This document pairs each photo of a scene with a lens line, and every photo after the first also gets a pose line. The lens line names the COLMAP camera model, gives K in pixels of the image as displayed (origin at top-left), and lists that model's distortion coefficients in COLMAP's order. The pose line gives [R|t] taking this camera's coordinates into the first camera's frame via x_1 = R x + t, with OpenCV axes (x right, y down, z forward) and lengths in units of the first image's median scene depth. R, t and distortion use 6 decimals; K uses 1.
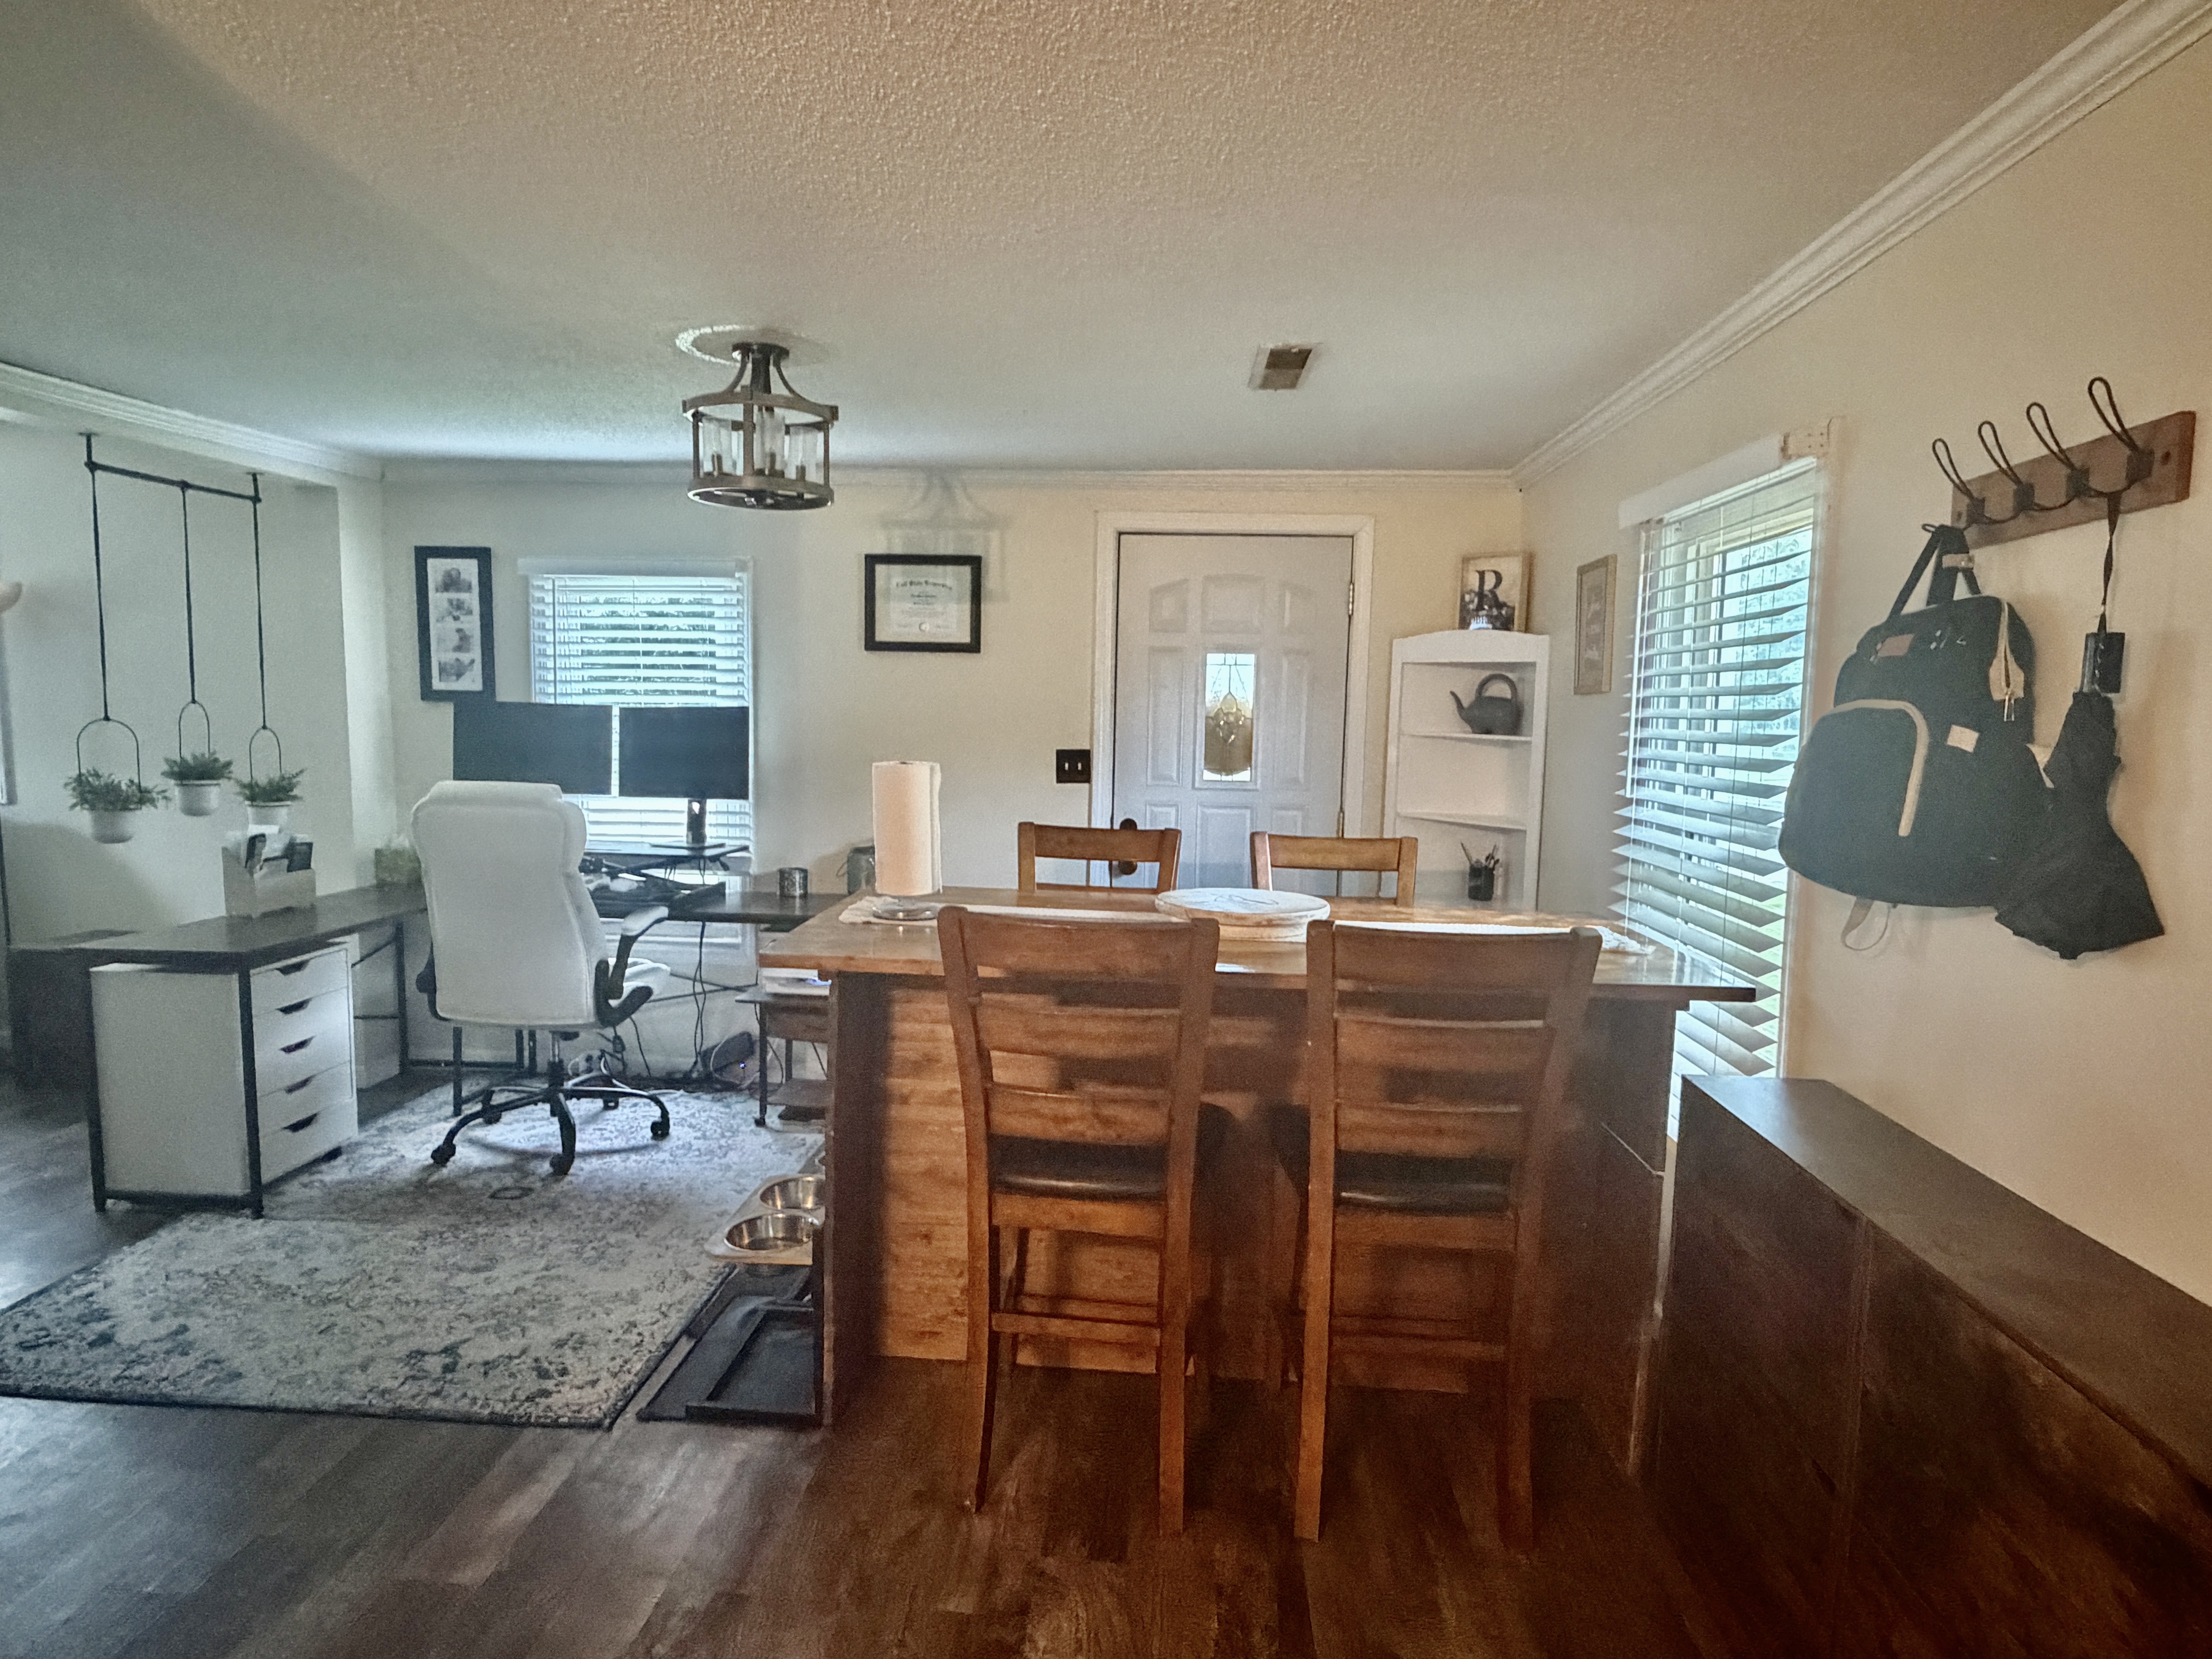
lens RADIAL K [[1243.1, 0, 1088.0], [0, 1243.1, 830.4], [0, 0, 1]] dist [-0.002539, 0.001025]
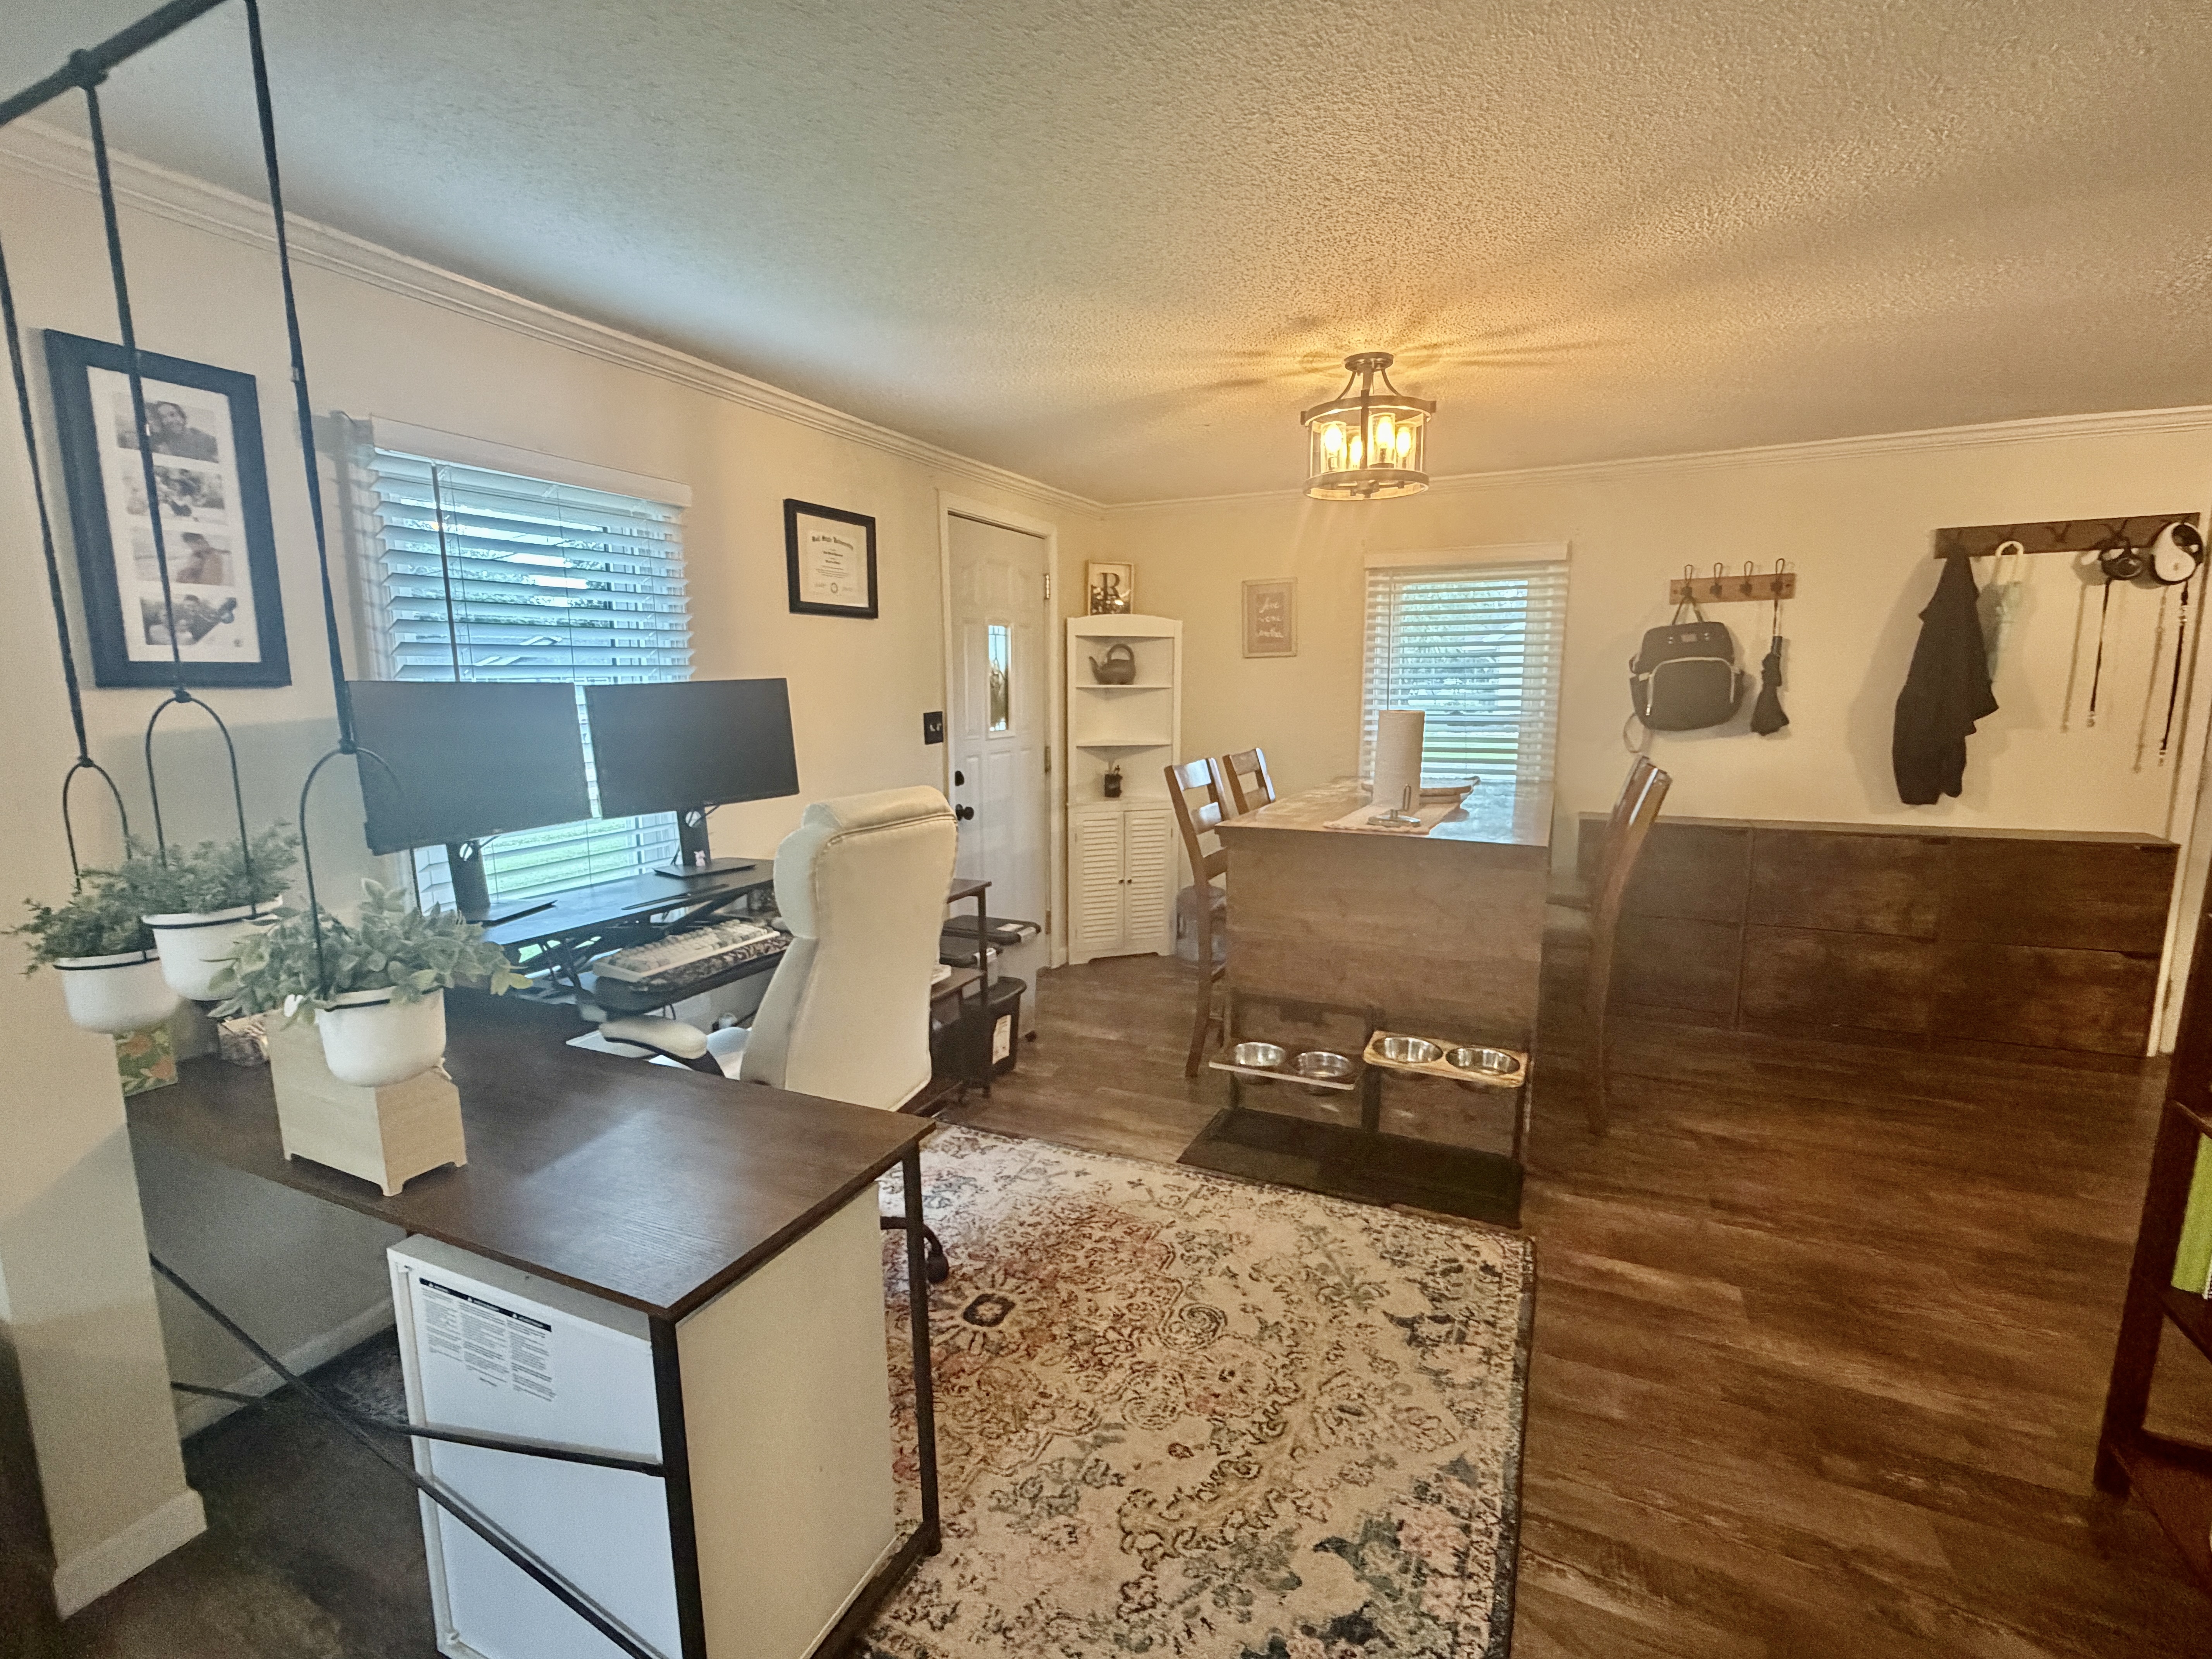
lens RADIAL K [[1012.0, 0, 1092.4], [0, 1012.0, 833.5], [0, 0, 1]] dist [-0.001848, 0.000868]
pose [[0.362028, -0.164535, 0.917531, -0.782941], [0.107939, 0.985077, 0.134058, -0.064489], [-0.925897, 0.050504, 0.374386, 0.552479]]
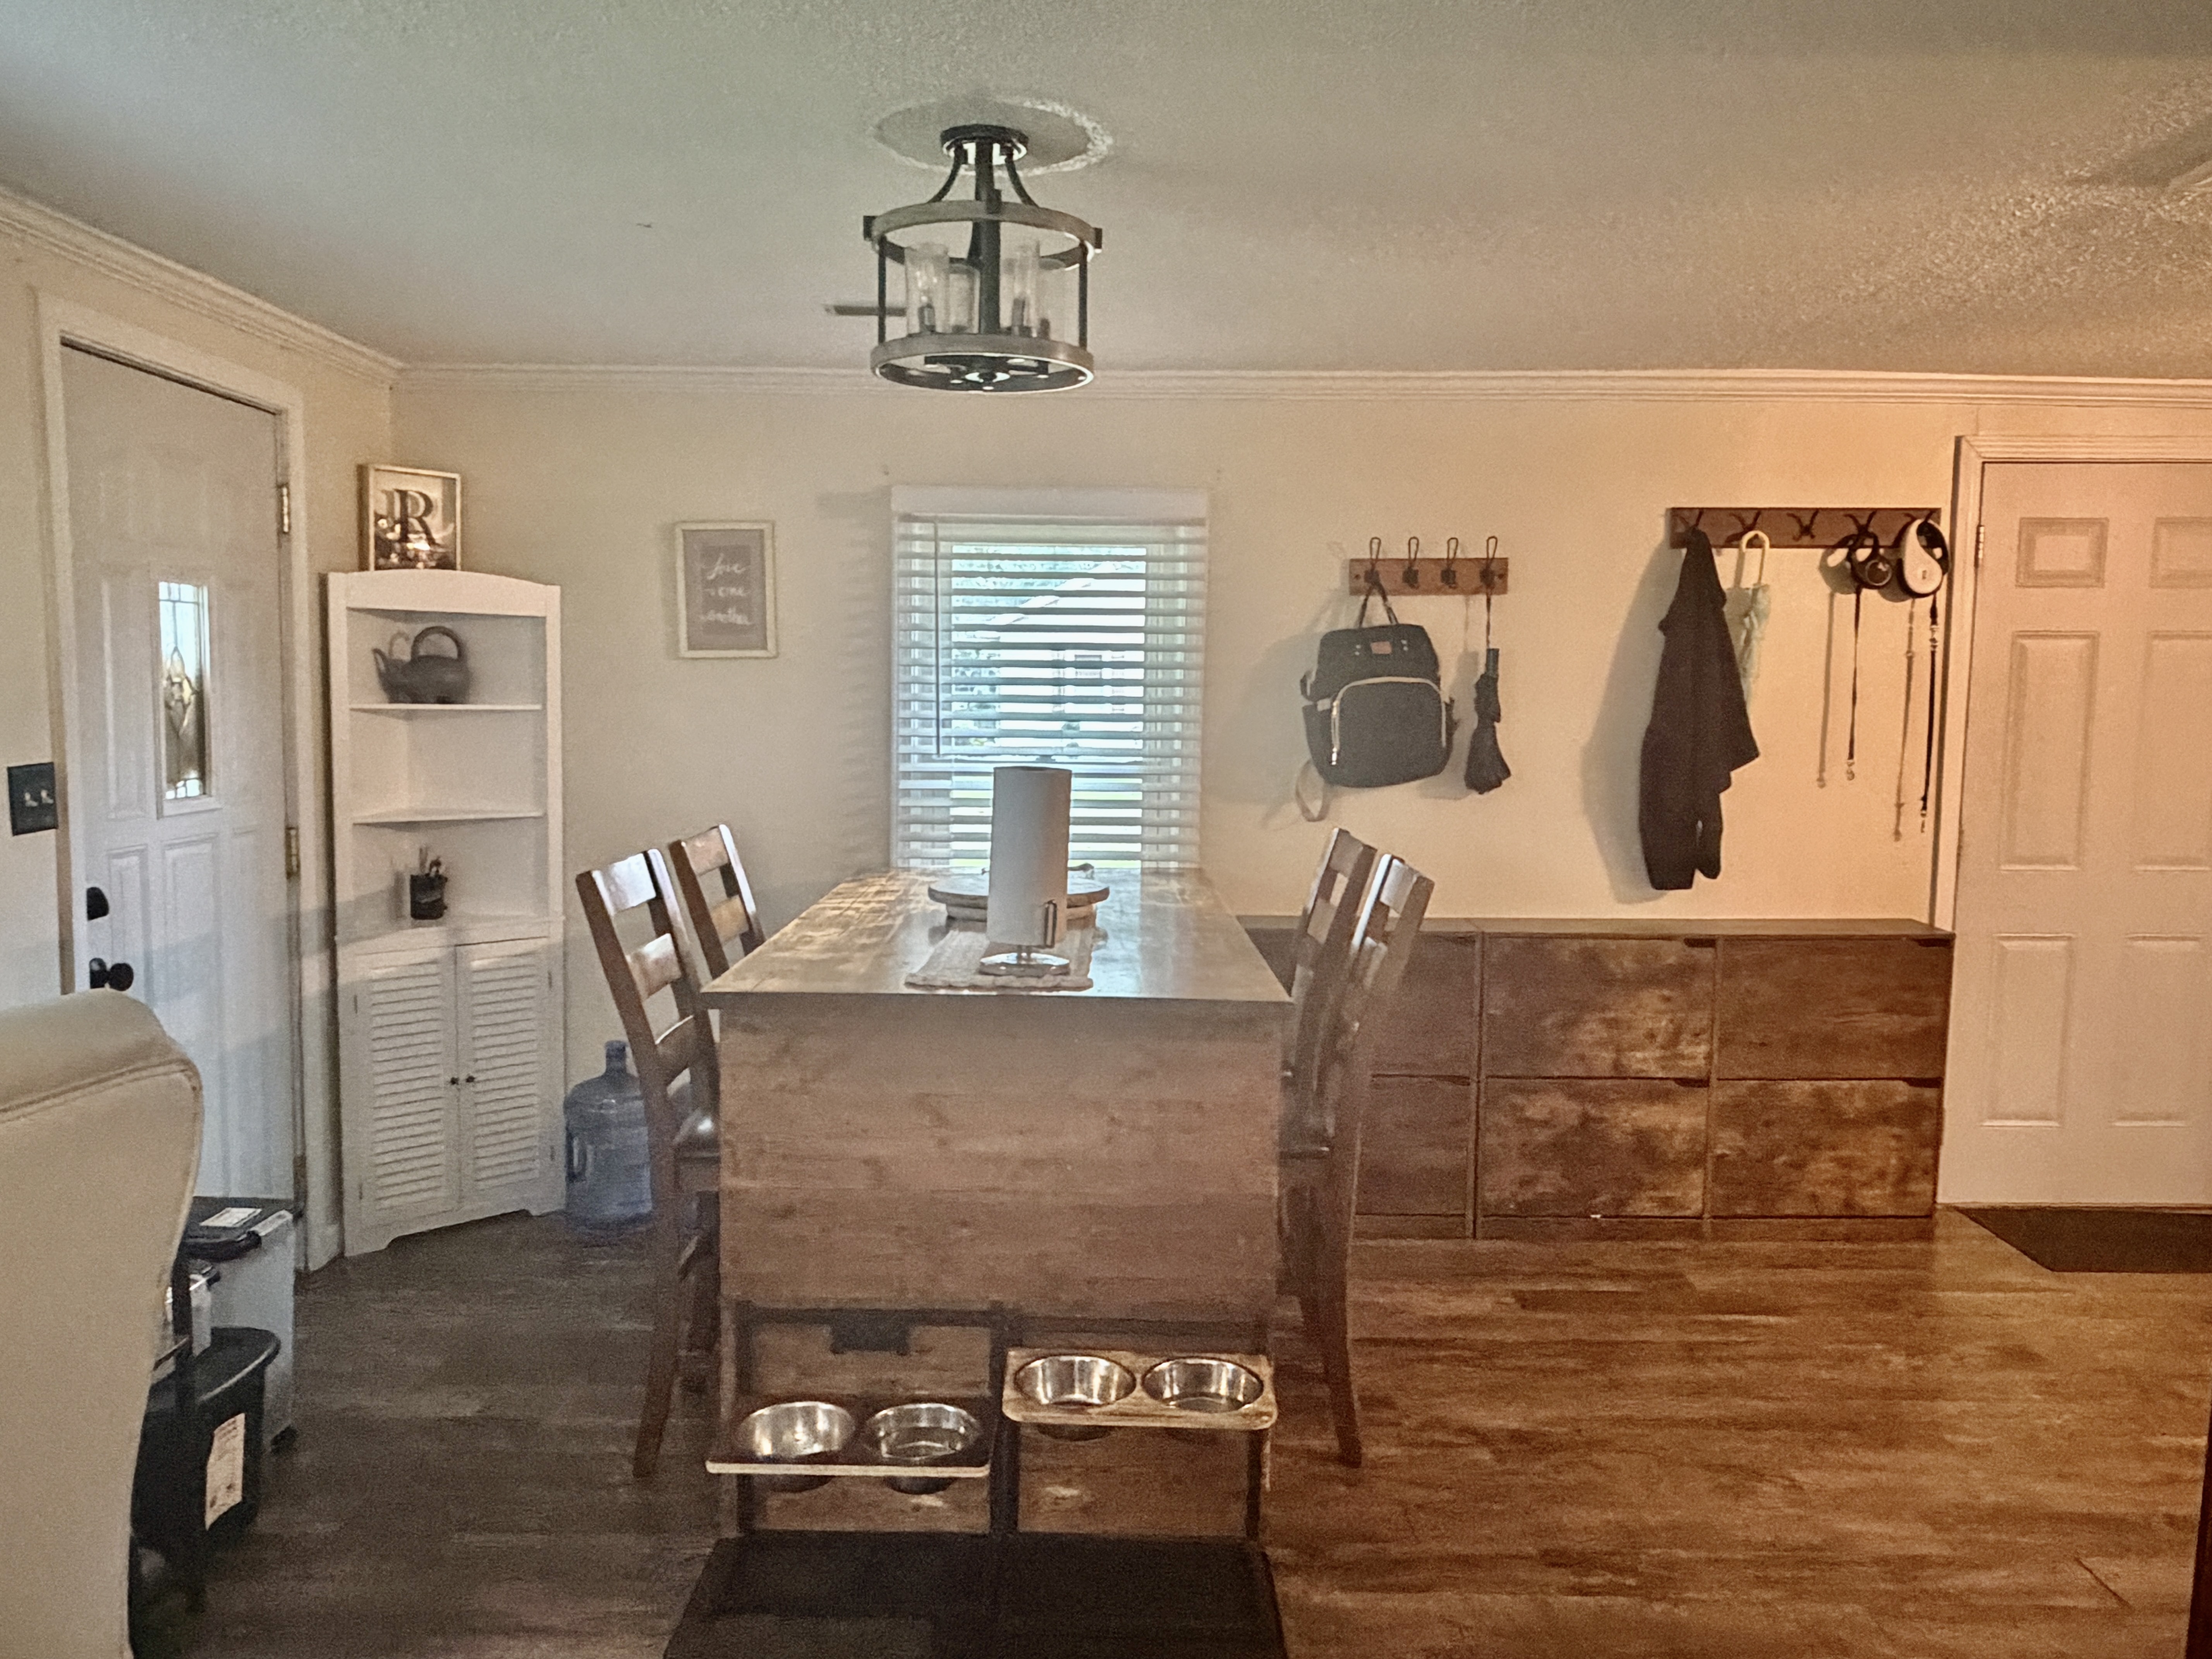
lens RADIAL K [[1642.2, 0, 1079.1], [0, 1642.2, 842.0], [0, 0, 1]] dist [-0.008830, 0.010633]
pose [[-0.065367, -0.117241, 0.990950, -0.690278], [0.087863, 0.988540, 0.122752, -0.078512], [-0.993986, 0.095092, -0.054316, 0.626734]]
